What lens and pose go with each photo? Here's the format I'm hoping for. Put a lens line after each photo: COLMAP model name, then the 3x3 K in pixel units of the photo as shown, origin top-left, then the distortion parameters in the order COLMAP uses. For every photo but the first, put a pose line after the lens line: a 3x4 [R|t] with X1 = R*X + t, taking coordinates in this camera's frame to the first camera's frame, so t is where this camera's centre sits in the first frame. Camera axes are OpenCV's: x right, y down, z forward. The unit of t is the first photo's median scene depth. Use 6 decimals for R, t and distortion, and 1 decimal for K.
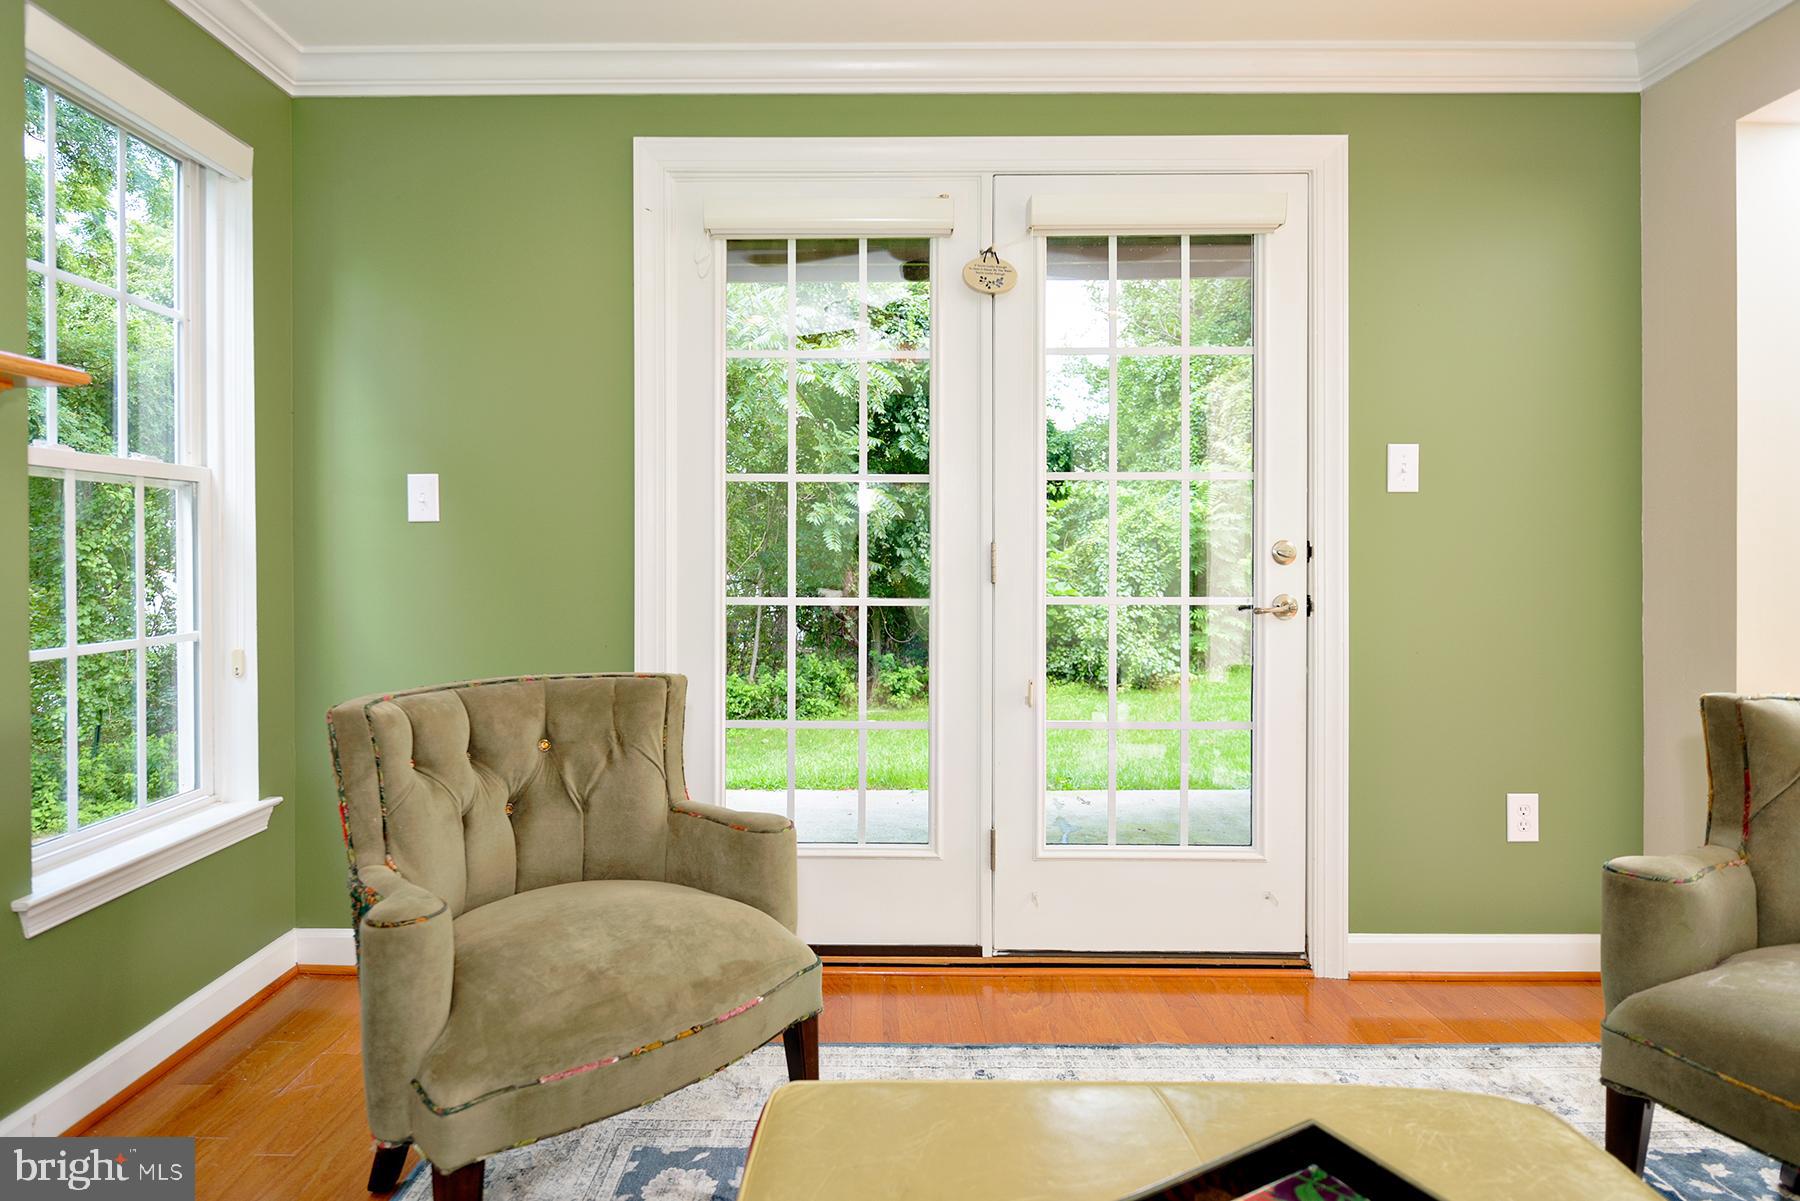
lens RADIAL K [[953.1, 0, 893.5], [0, 953.1, 552.3], [0, 0, 1]] dist [-0.002601, -0.000564]
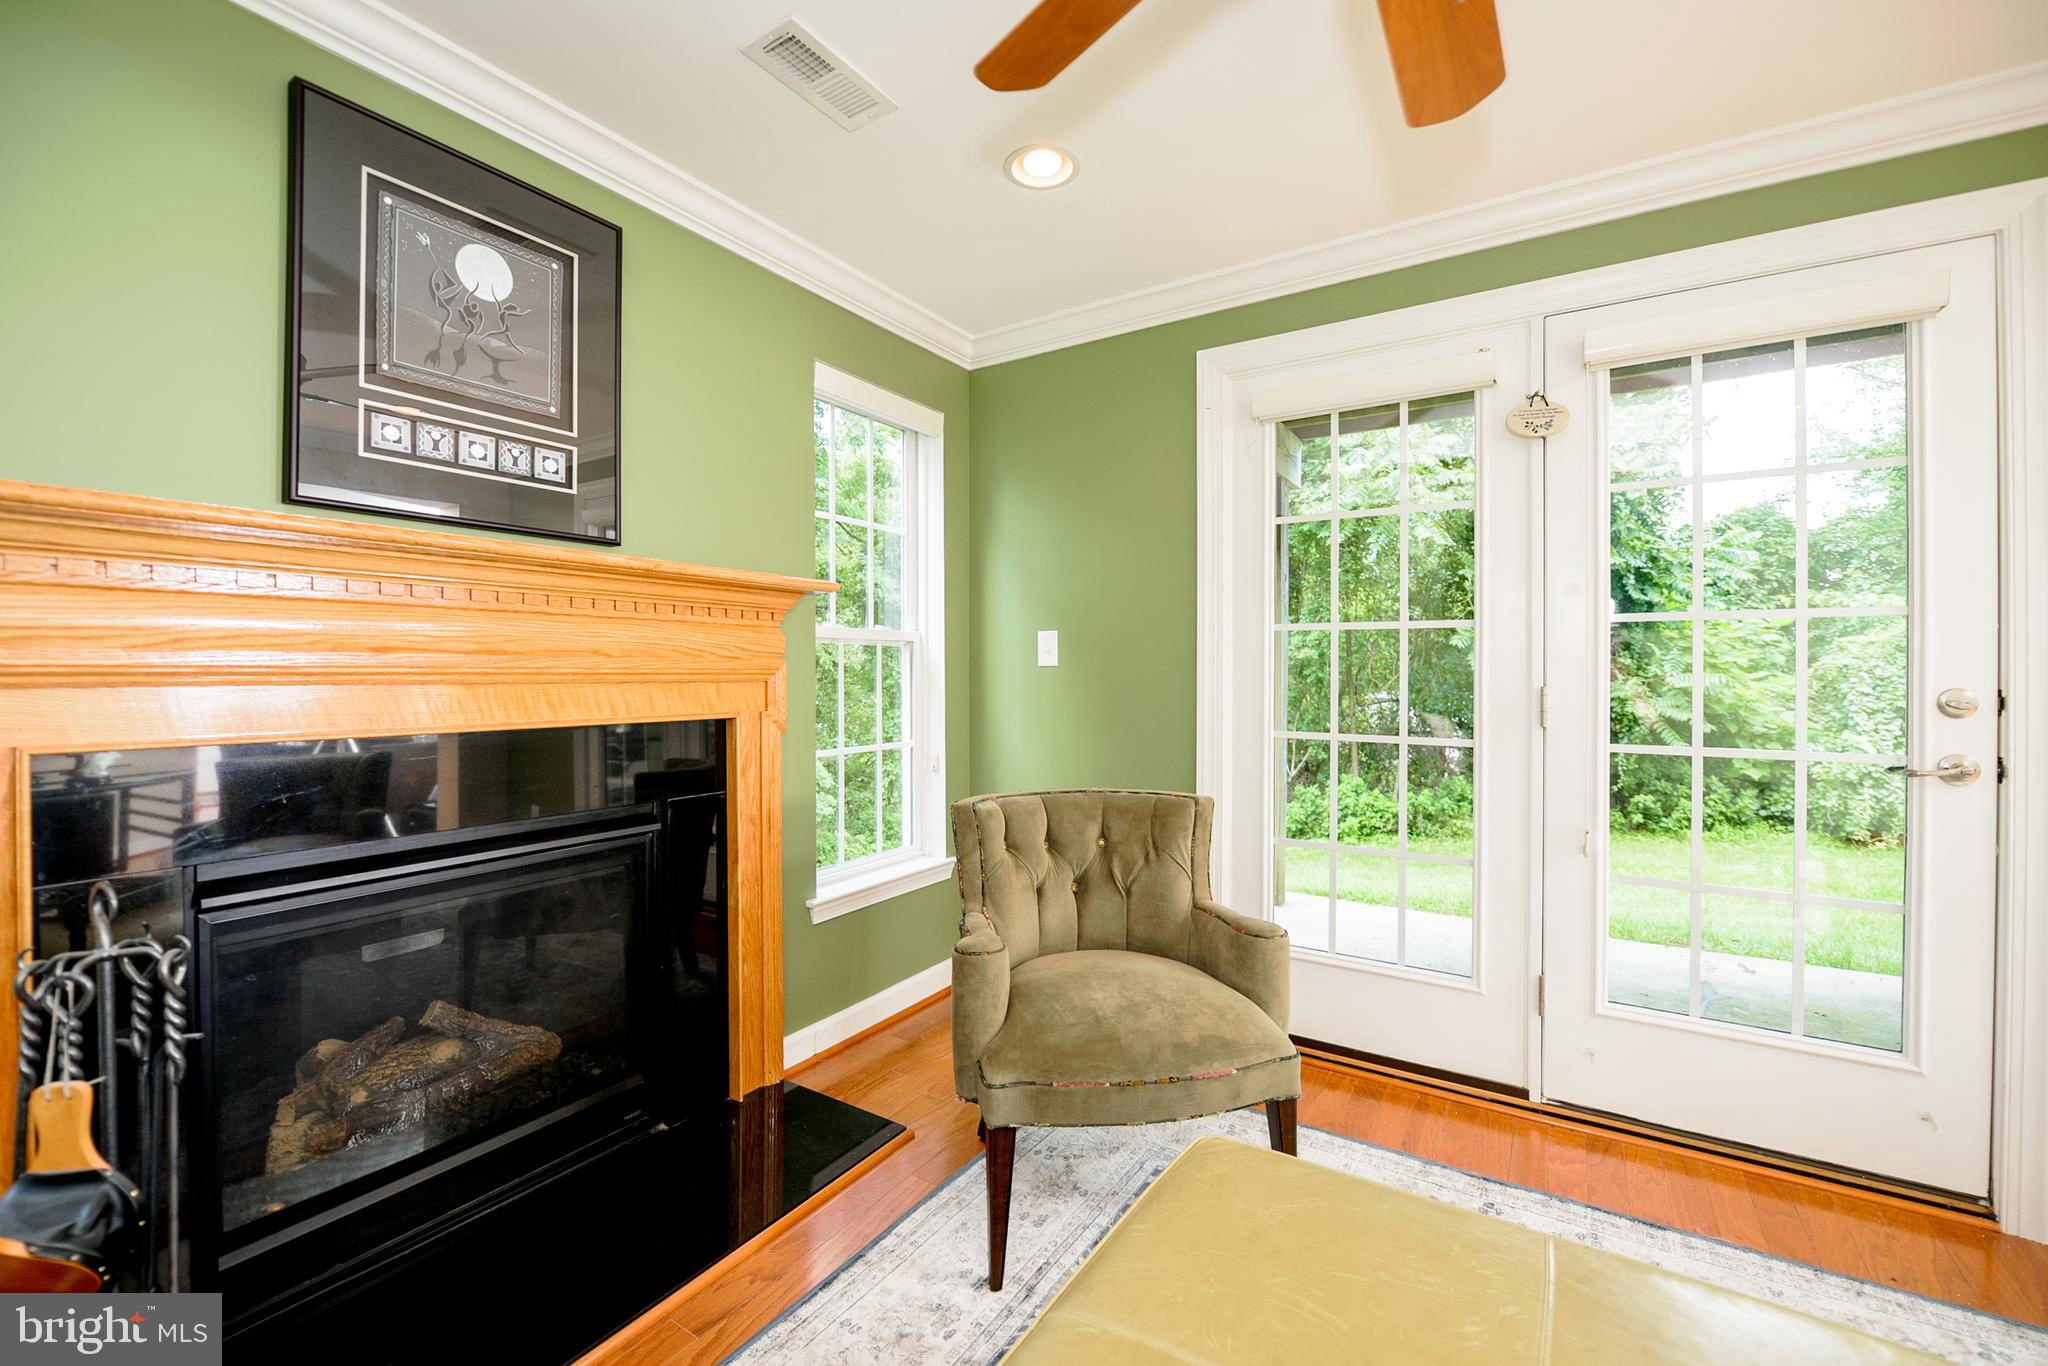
lens RADIAL K [[845.5, 0, 1018.2], [0, 845.5, 674.4], [0, 0, 1]] dist [-0.009082, -0.002794]
pose [[0.843089, 0.004886, -0.537752, 0.165413], [-0.004838, 0.999987, 0.001502, -0.031714], [0.537753, 0.001335, 0.843102, -0.048014]]
